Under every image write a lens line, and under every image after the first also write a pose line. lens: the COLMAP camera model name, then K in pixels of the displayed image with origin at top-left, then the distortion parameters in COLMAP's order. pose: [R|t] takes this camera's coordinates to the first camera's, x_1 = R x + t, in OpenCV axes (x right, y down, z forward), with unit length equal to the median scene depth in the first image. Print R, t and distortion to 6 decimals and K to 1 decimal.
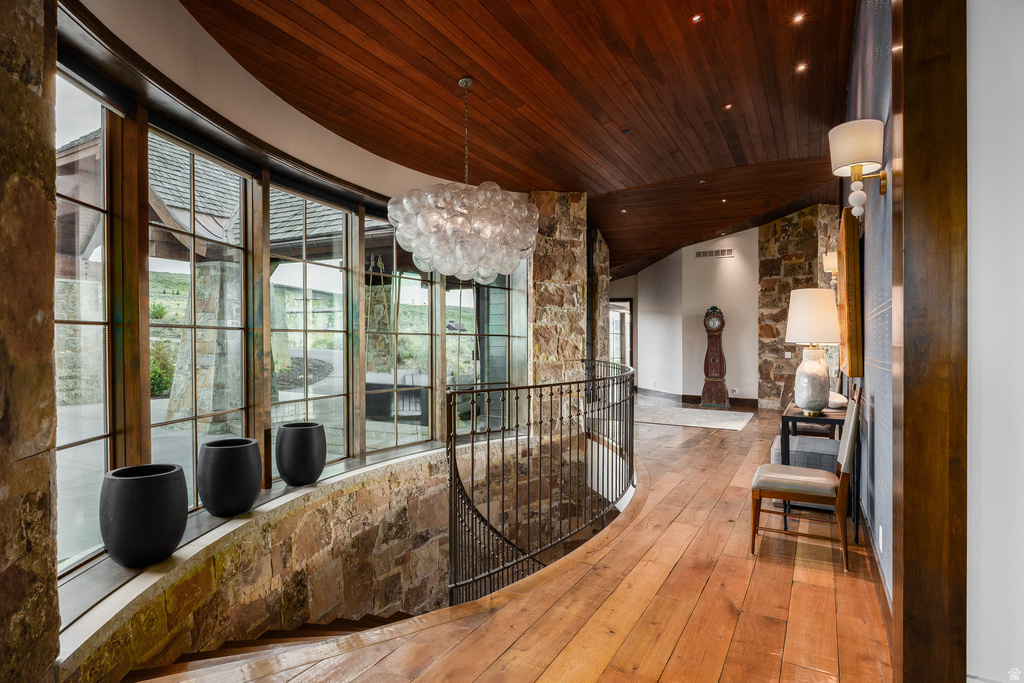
lens RADIAL K [[542.9, 0, 512.0], [0, 542.9, 341.5], [0, 0, 1]] dist [-0.000034, 0.000100]
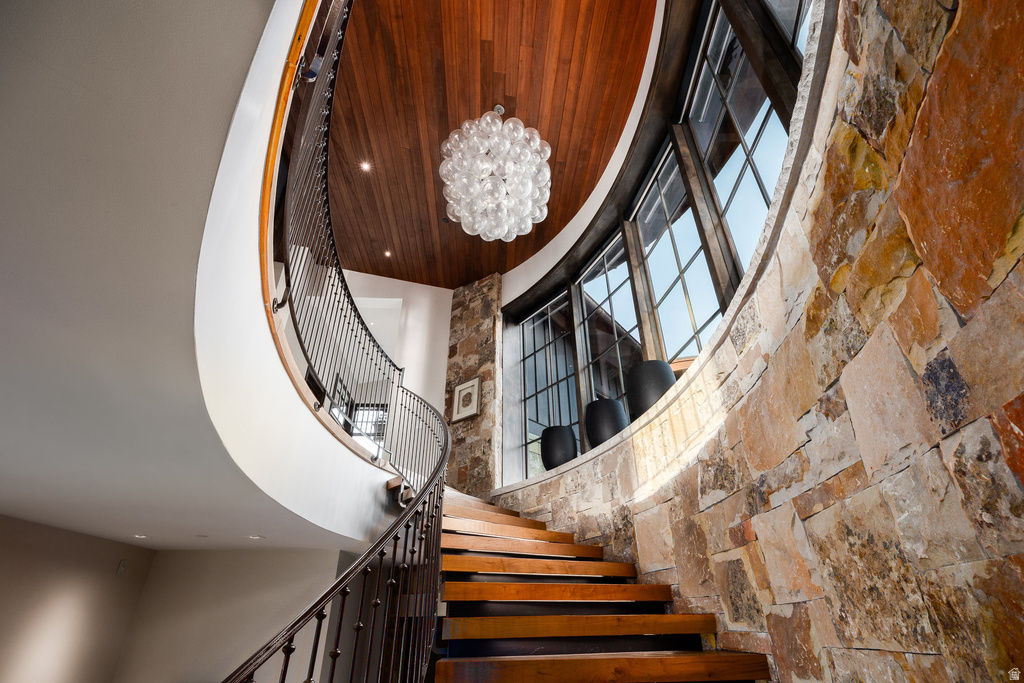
lens RADIAL K [[474.8, 0, 512.0], [0, 474.8, 341.5], [0, 0, 1]] dist [0.000041, -0.000013]
pose [[-0.841504, -0.278759, -0.462779, 0.229641], [0.000462, 0.856228, -0.516598, 0.509389], [0.540251, -0.434933, -0.720391, 1.366753]]
